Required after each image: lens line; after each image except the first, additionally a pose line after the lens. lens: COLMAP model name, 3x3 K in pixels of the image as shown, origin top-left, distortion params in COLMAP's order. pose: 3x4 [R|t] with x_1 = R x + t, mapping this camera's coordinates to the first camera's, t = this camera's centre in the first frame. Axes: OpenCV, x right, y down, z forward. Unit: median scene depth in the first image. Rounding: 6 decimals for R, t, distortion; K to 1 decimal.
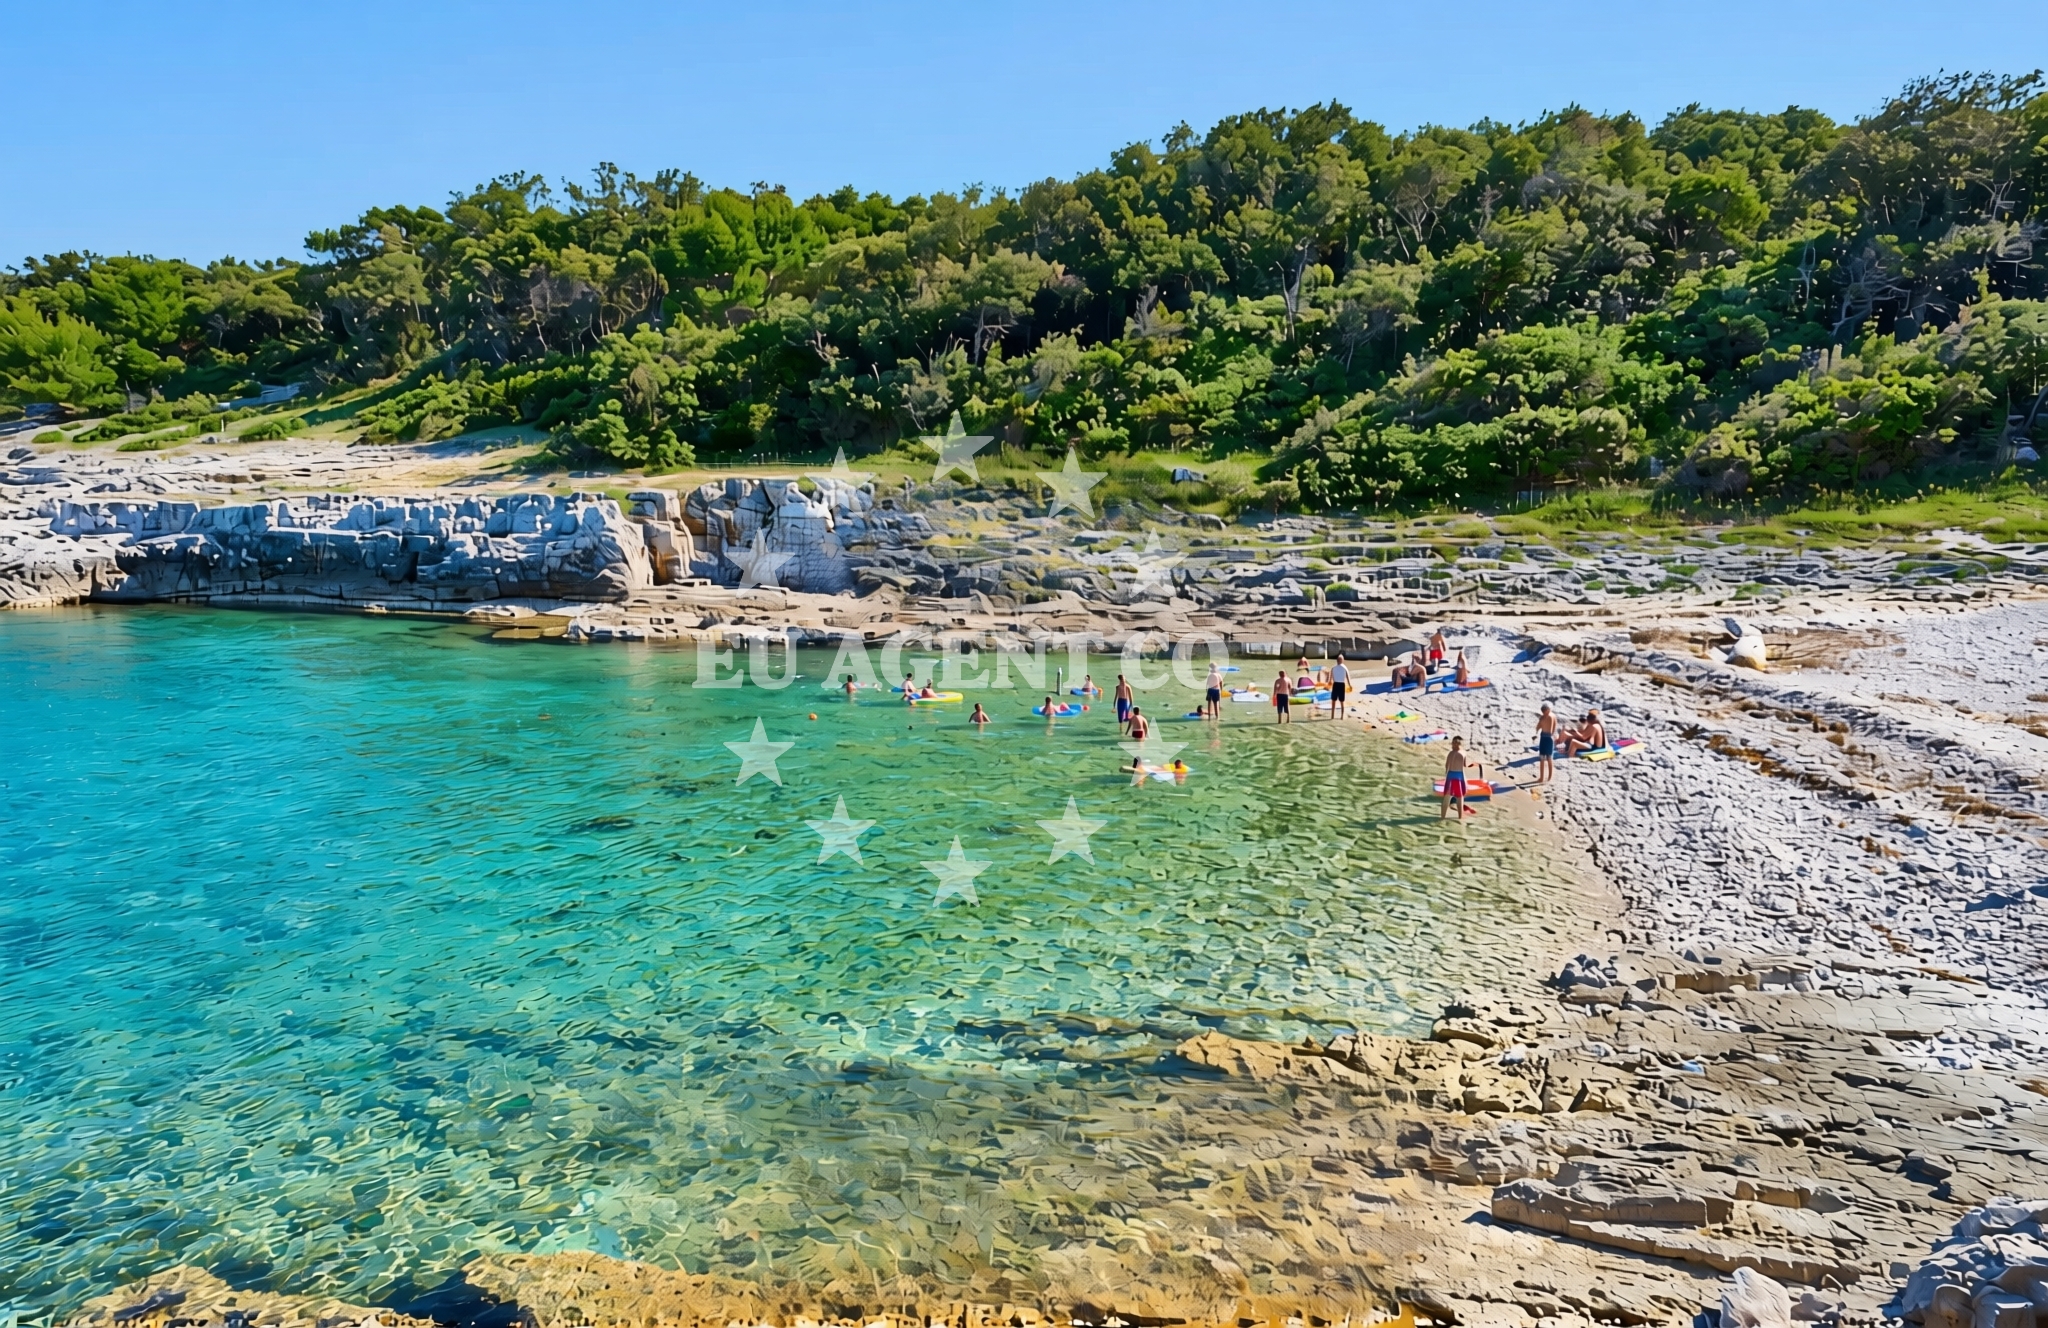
lens RADIAL K [[1340.8, 0, 946.3], [0, 1340.8, 628.0], [0, 0, 1]] dist [0.034965, -0.021605]
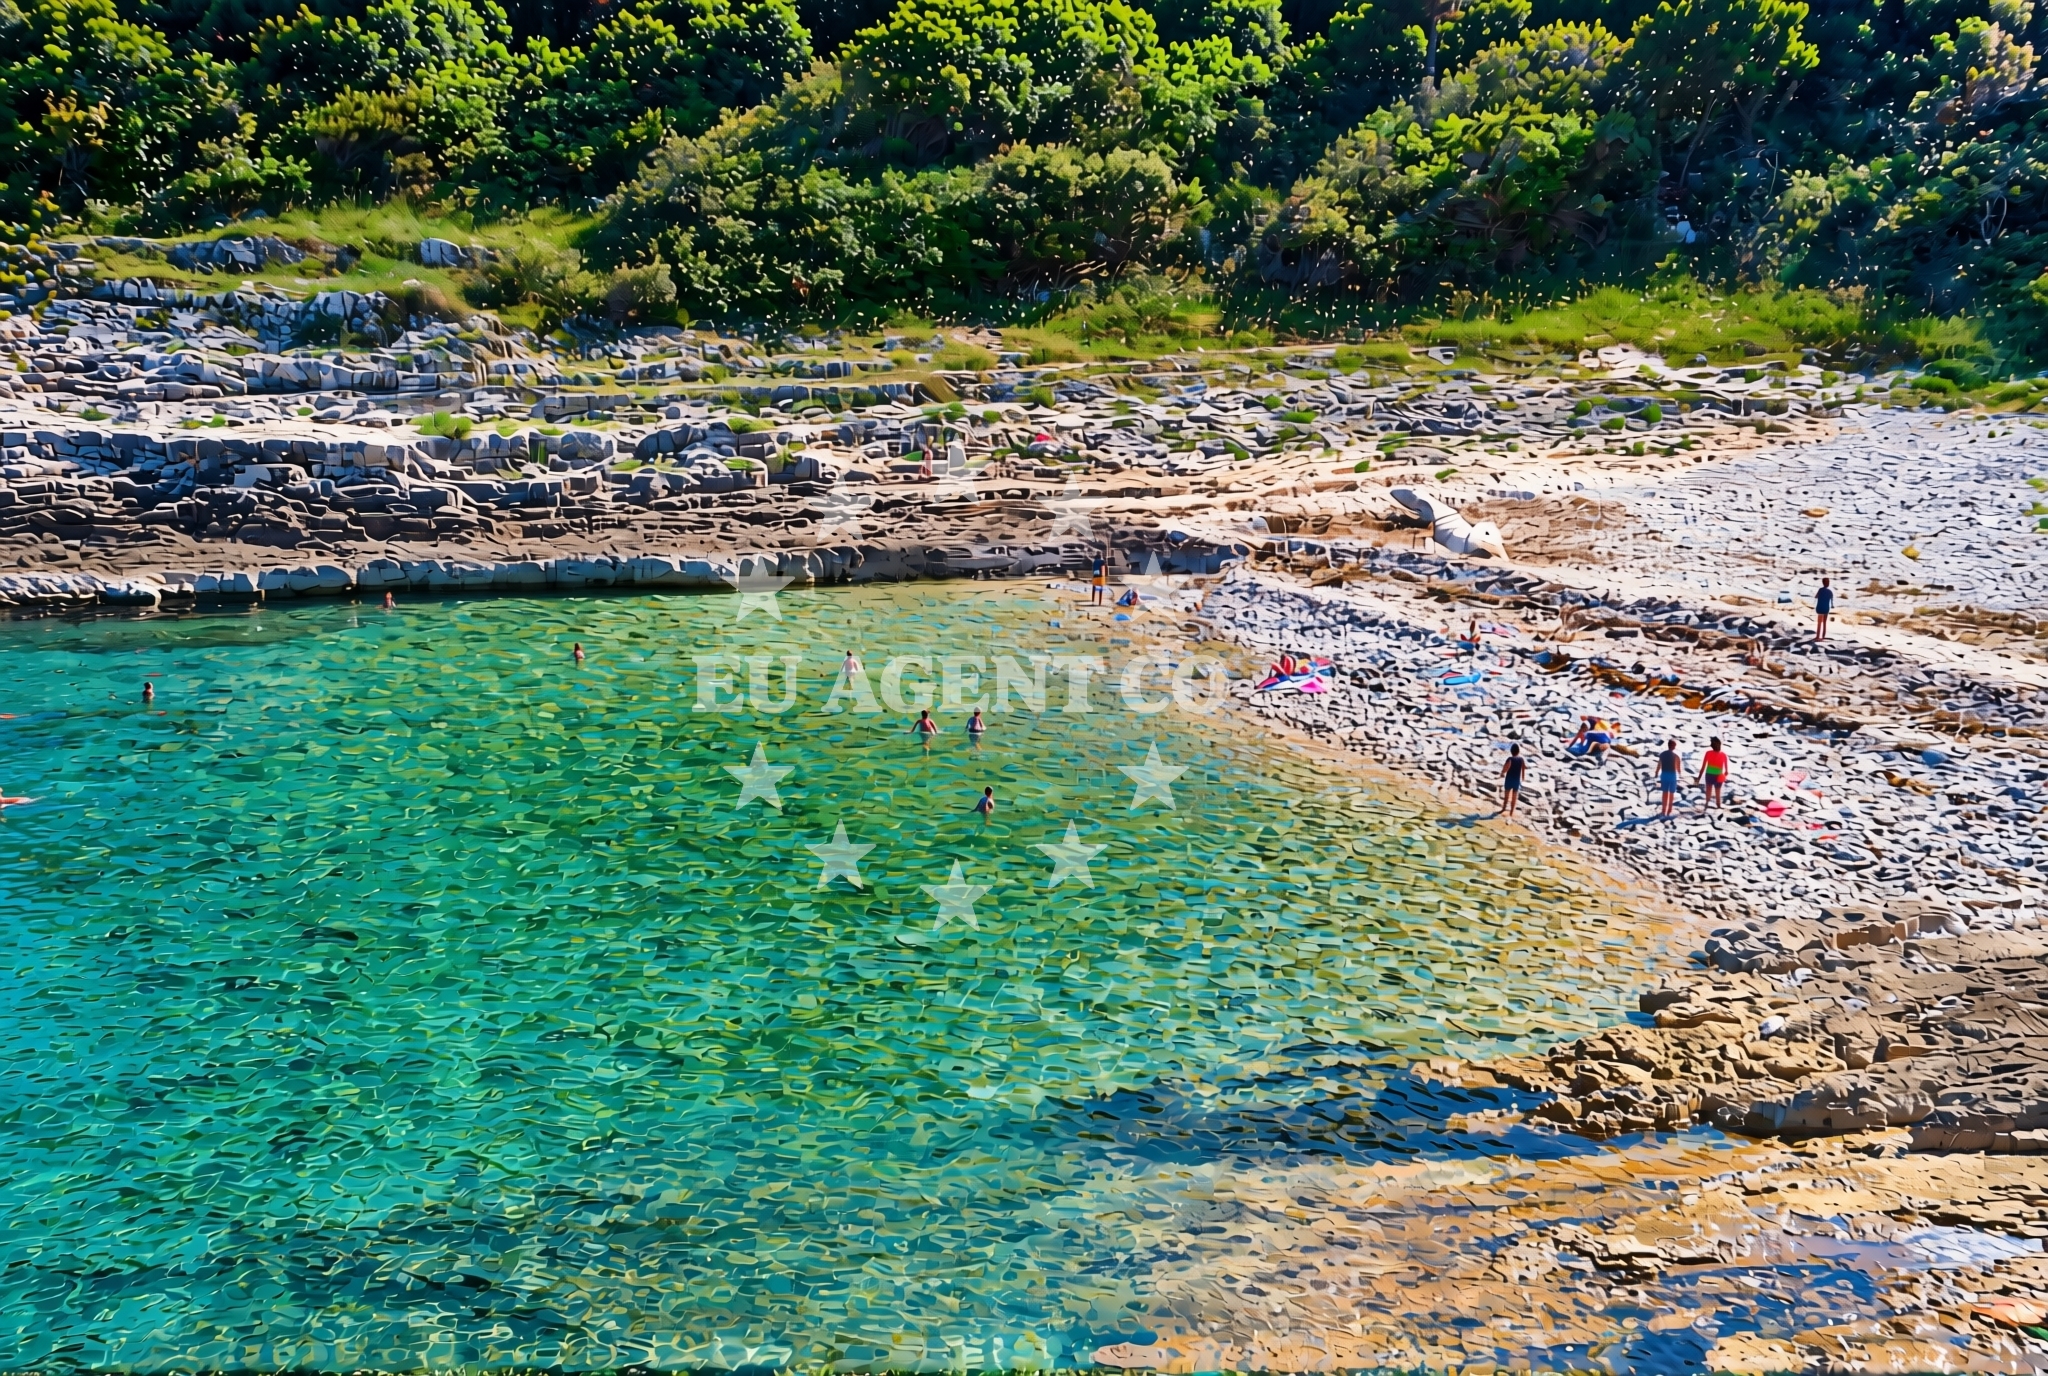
lens RADIAL K [[2595.2, 0, 1024.0], [0, 2595.2, 688.0], [0, 0, 1]] dist [0.032253, -0.027839]
pose [[0.893522, -0.070249, 0.443491, -0.111073], [0.042805, 0.996514, 0.071607, -0.007153], [-0.446975, -0.044999, 0.893414, -0.043284]]
